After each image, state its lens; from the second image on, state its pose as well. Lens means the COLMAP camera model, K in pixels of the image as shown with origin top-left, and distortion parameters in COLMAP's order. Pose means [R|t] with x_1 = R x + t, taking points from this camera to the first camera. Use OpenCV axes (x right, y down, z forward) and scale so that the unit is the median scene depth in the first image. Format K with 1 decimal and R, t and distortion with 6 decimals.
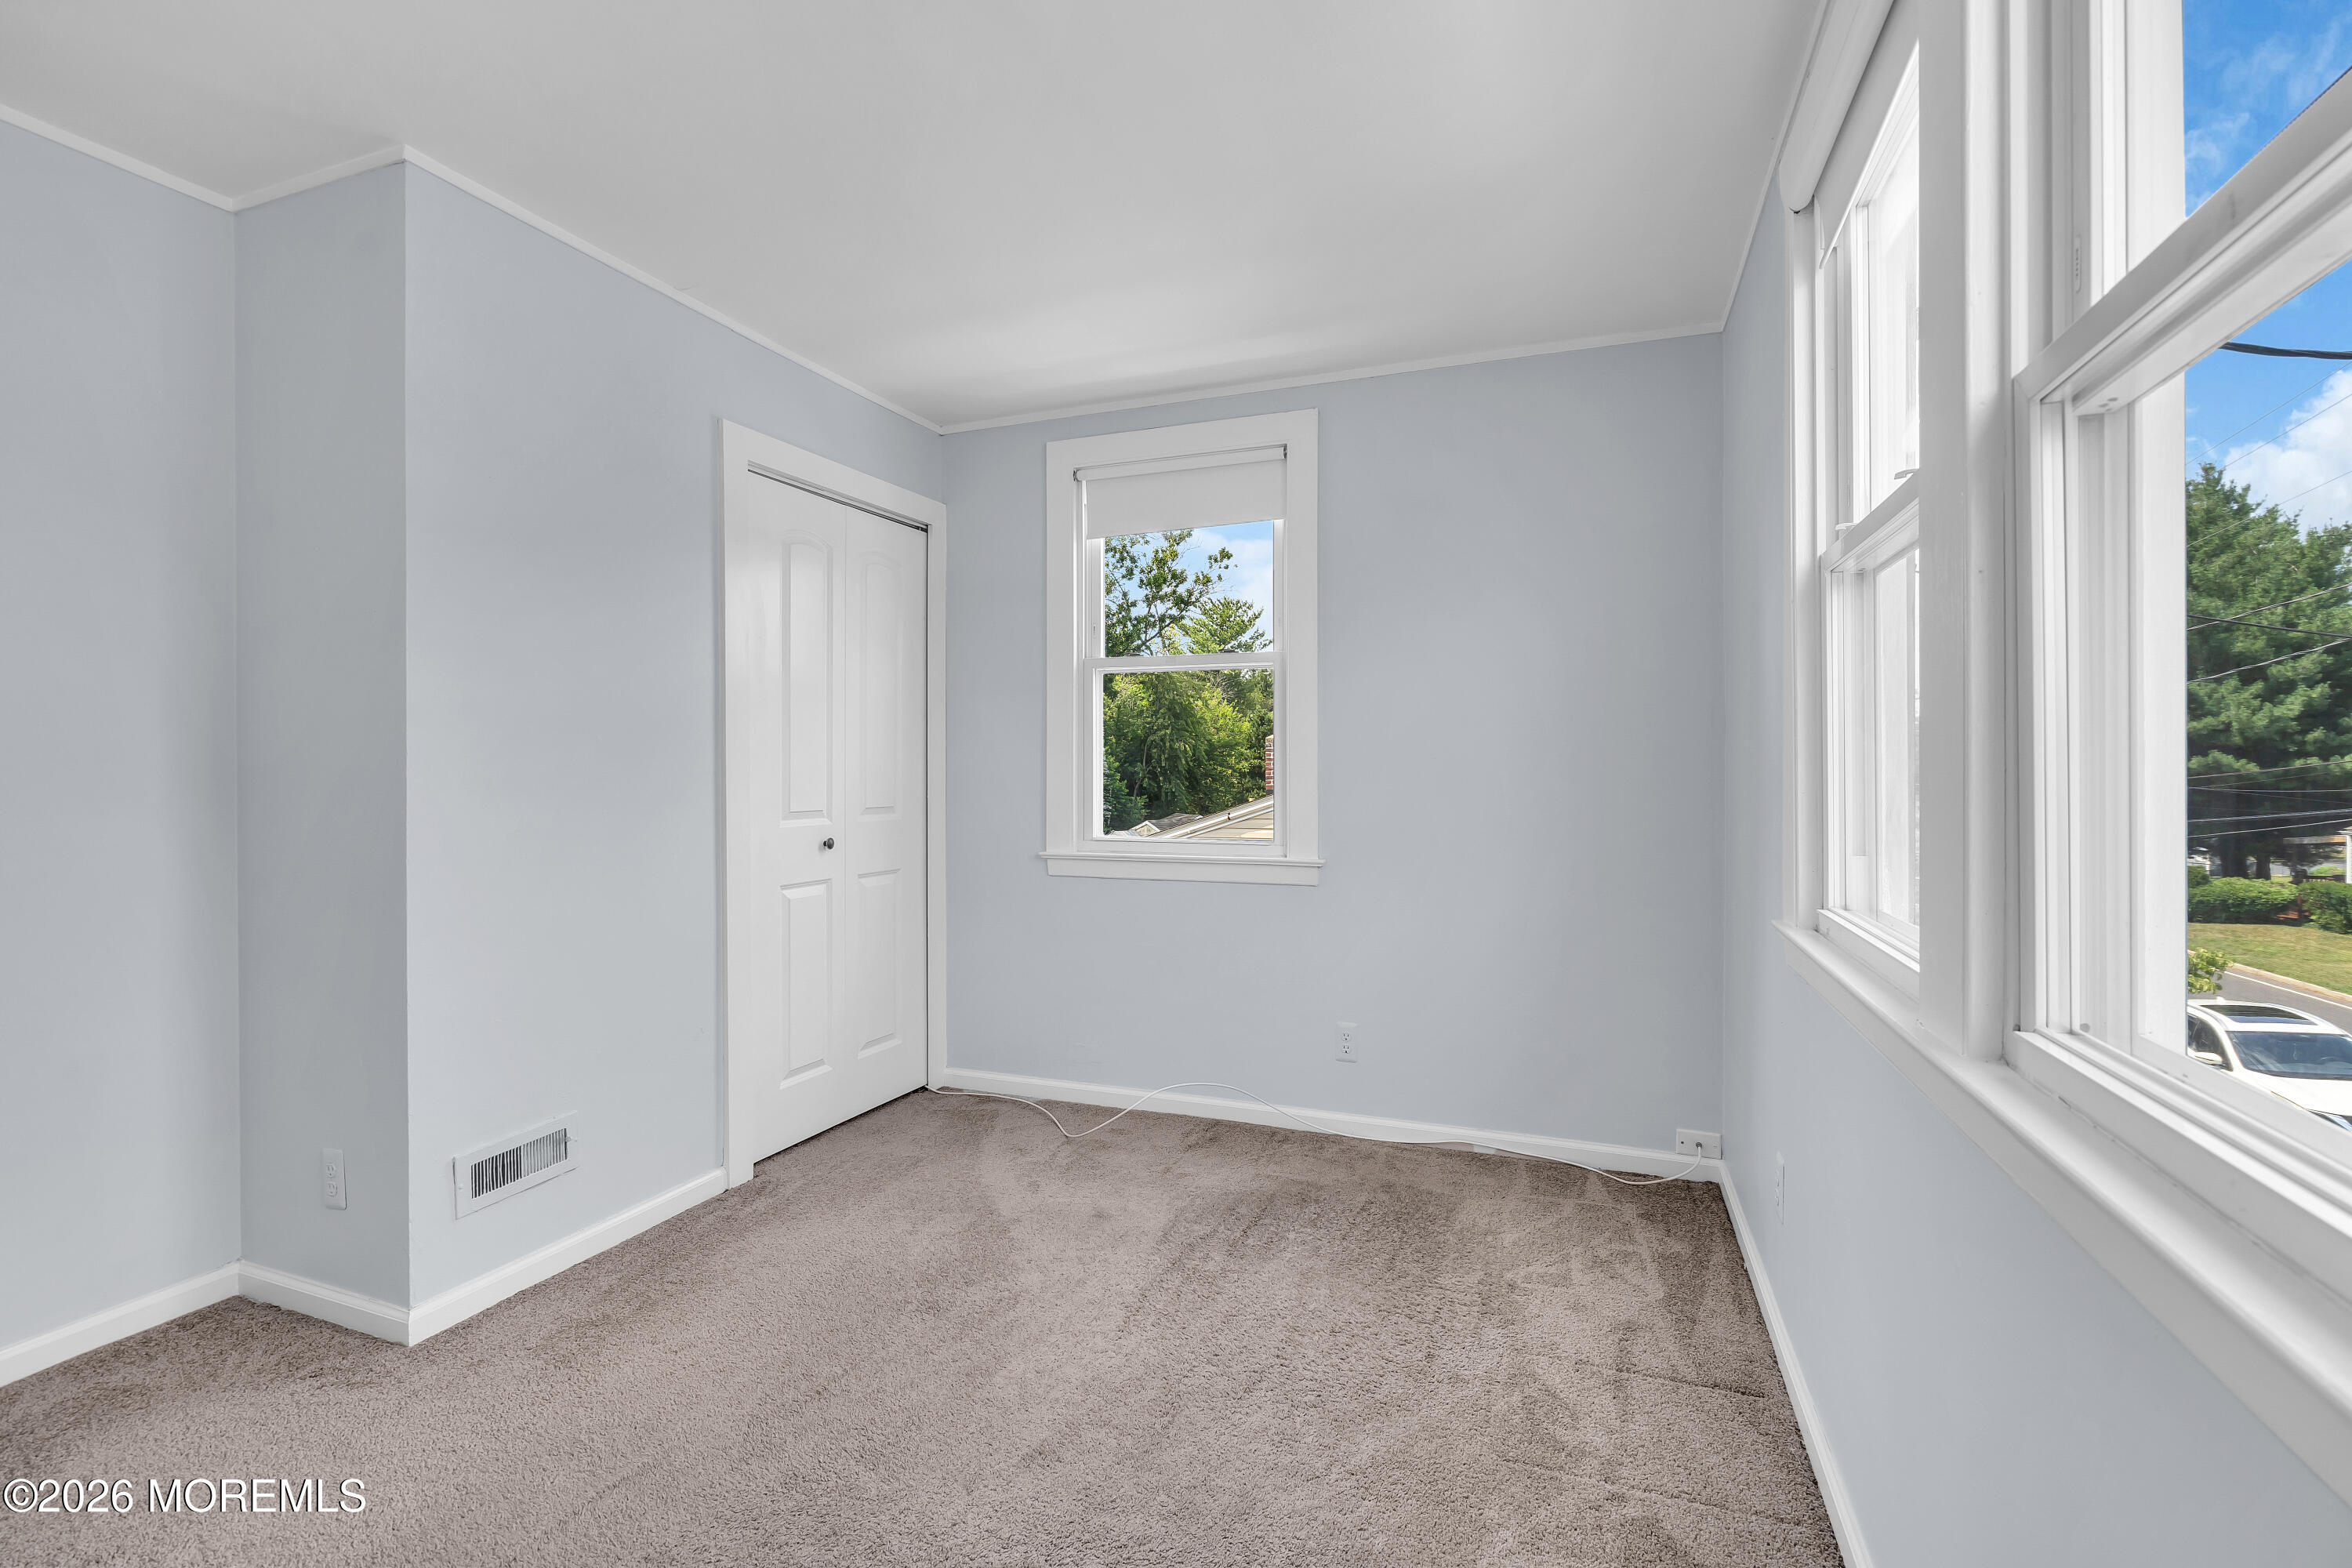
lens RADIAL K [[1077.2, 0, 1176.0], [0, 1077.2, 784.0], [0, 0, 1]] dist [-0.000697, 0.000181]
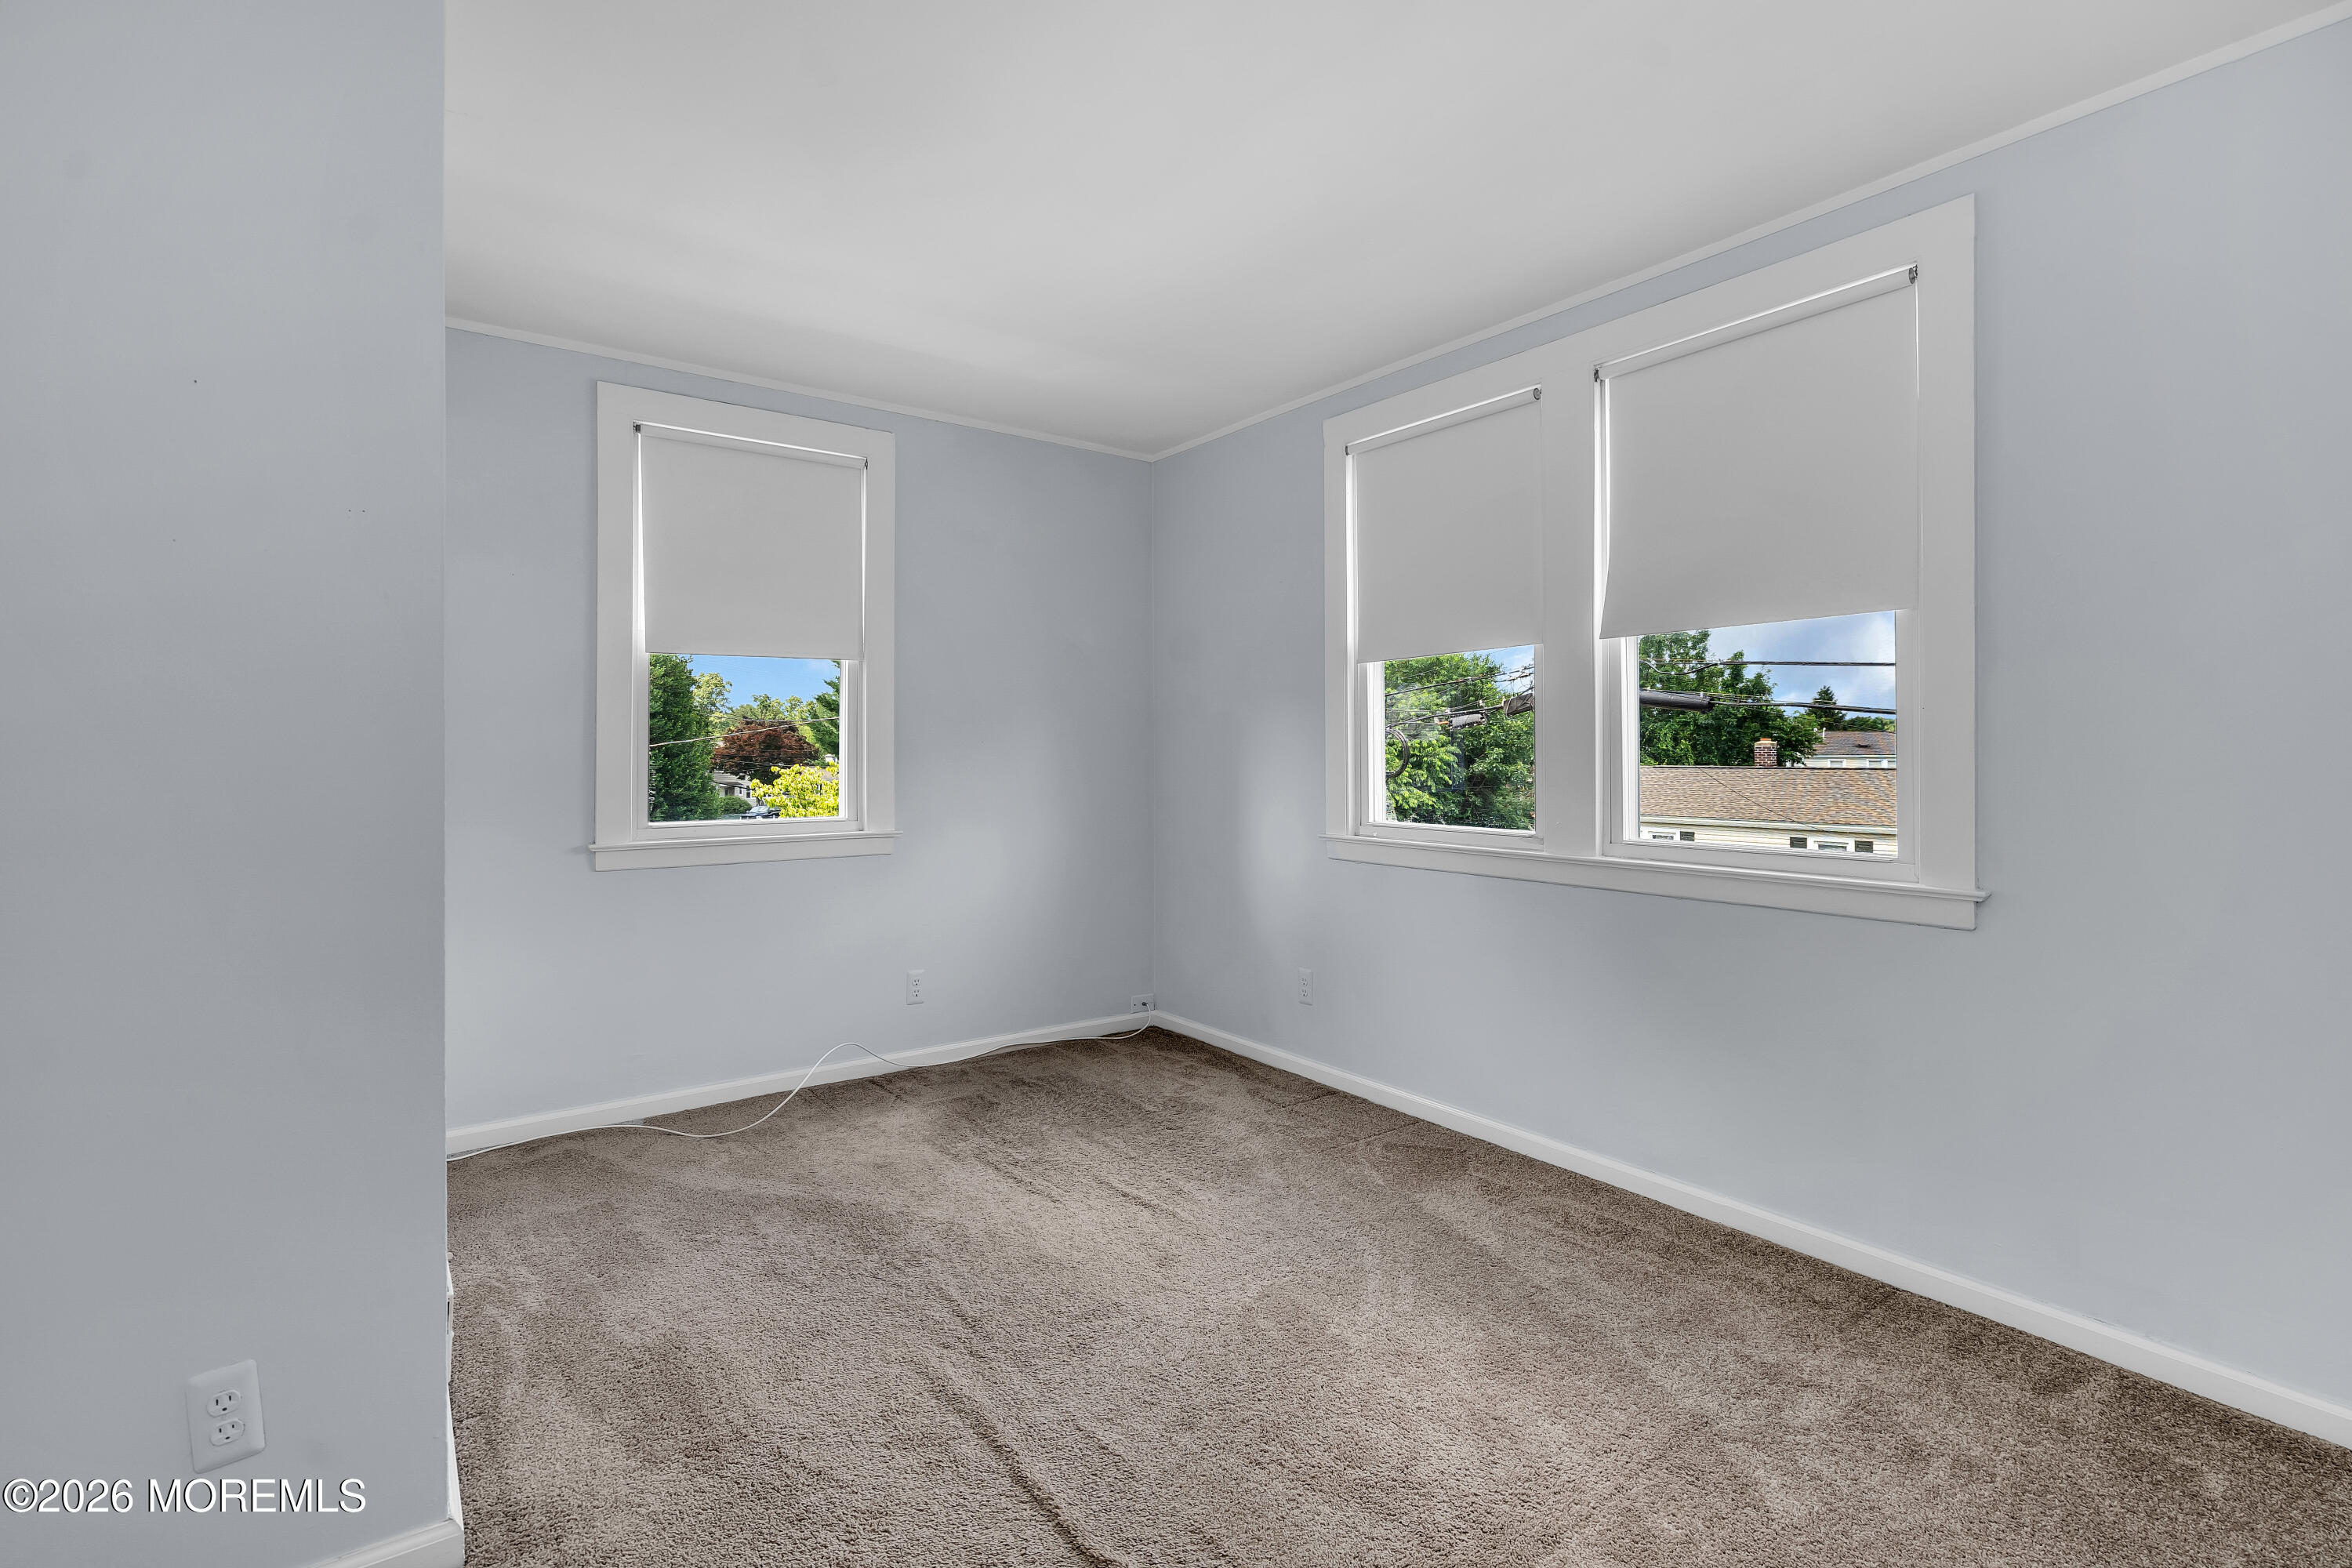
lens RADIAL K [[1083.7, 0, 1176.4], [0, 1083.7, 763.7], [0, 0, 1]] dist [0.001723, 0.001439]
pose [[0.537990, -0.008448, 0.842909, -0.745960], [0.011552, 0.999930, 0.002649, -0.000320], [-0.842872, 0.008312, 0.538050, 0.150679]]
